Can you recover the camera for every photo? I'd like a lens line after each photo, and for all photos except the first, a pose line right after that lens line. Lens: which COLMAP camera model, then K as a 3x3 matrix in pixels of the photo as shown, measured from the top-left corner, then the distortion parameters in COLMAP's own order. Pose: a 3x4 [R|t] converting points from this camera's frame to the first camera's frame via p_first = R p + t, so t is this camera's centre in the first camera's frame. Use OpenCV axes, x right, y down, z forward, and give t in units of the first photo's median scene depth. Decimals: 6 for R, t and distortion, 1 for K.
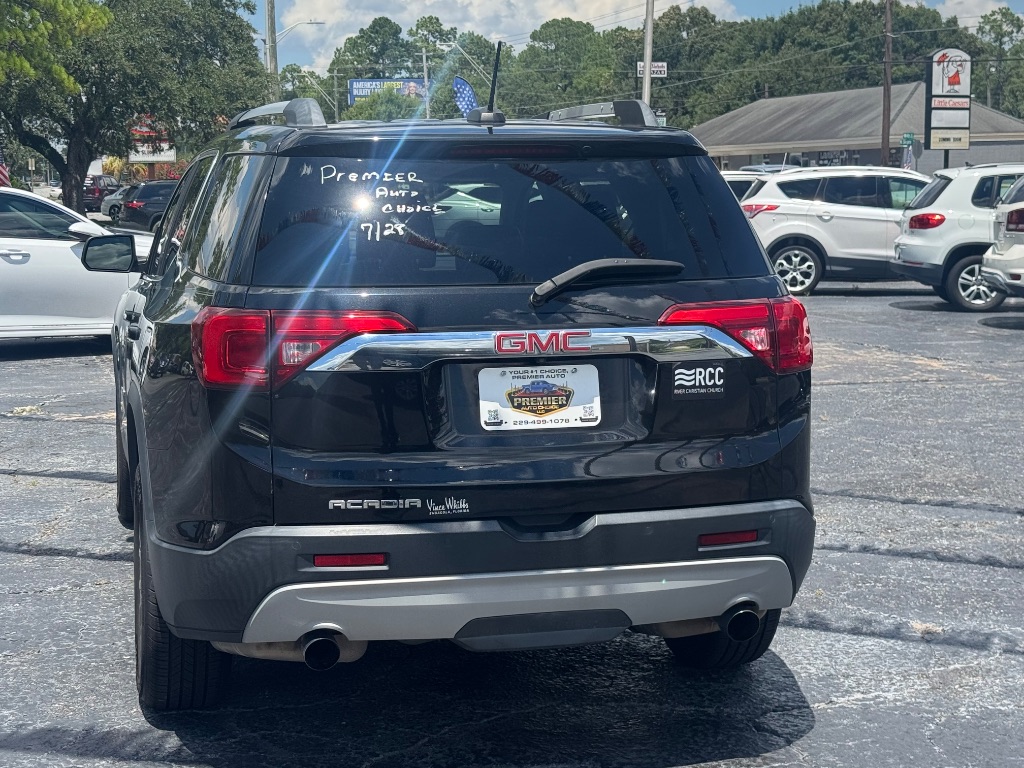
lens RADIAL K [[1800.9, 0, 512.0], [0, 1800.9, 384.0], [0, 0, 1]] dist [0.163223, 0.020816]
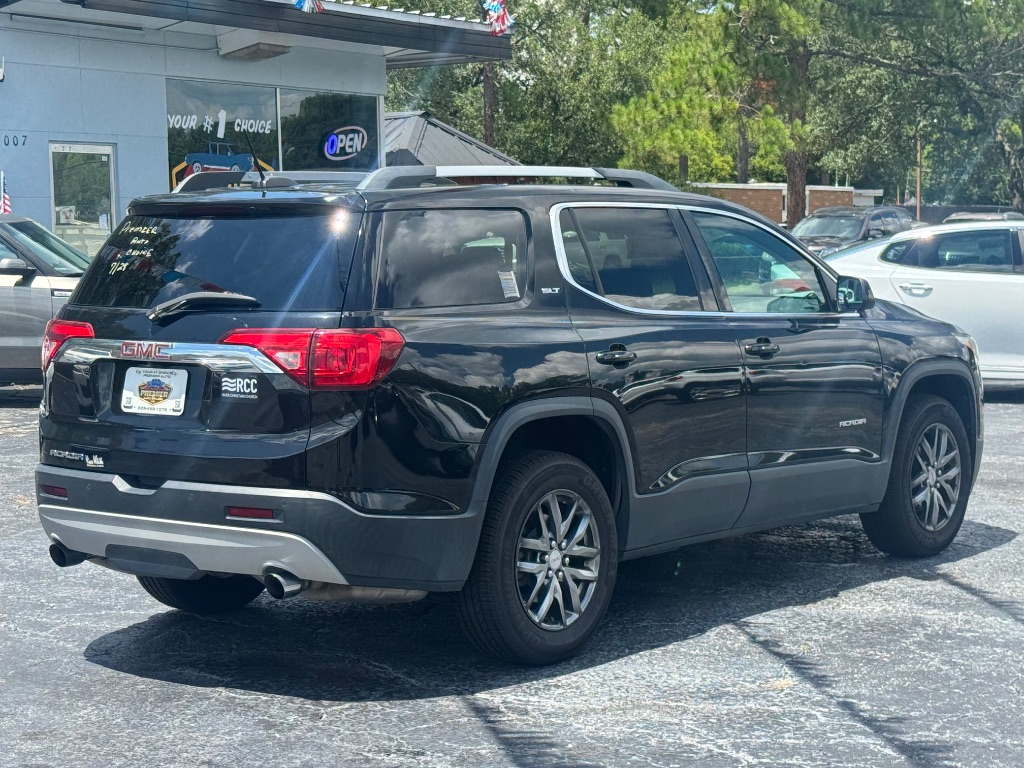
lens RADIAL K [[1800.9, 0, 512.0], [0, 1800.9, 384.0], [0, 0, 1]] dist [0.163223, 0.020816]
pose [[0.618194, 0.065041, -0.783330, 1.055285], [-0.078674, 0.996686, 0.020668, -0.039978], [0.782078, 0.048851, 0.621262, 0.296317]]
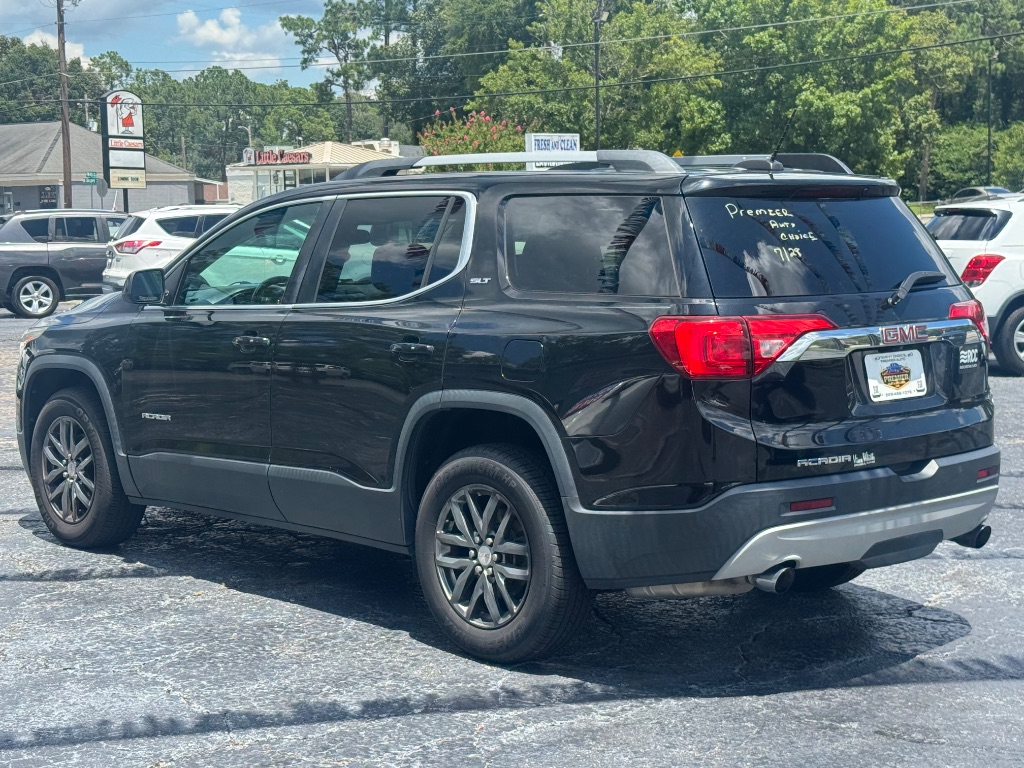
lens RADIAL K [[1800.9, 0, 512.0], [0, 1800.9, 384.0], [0, 0, 1]] dist [0.163223, 0.020816]
pose [[0.878419, -0.048968, 0.475376, -0.731798], [0.058737, 0.998257, -0.005708, 0.003971], [-0.474268, 0.032936, 0.879764, -0.043049]]
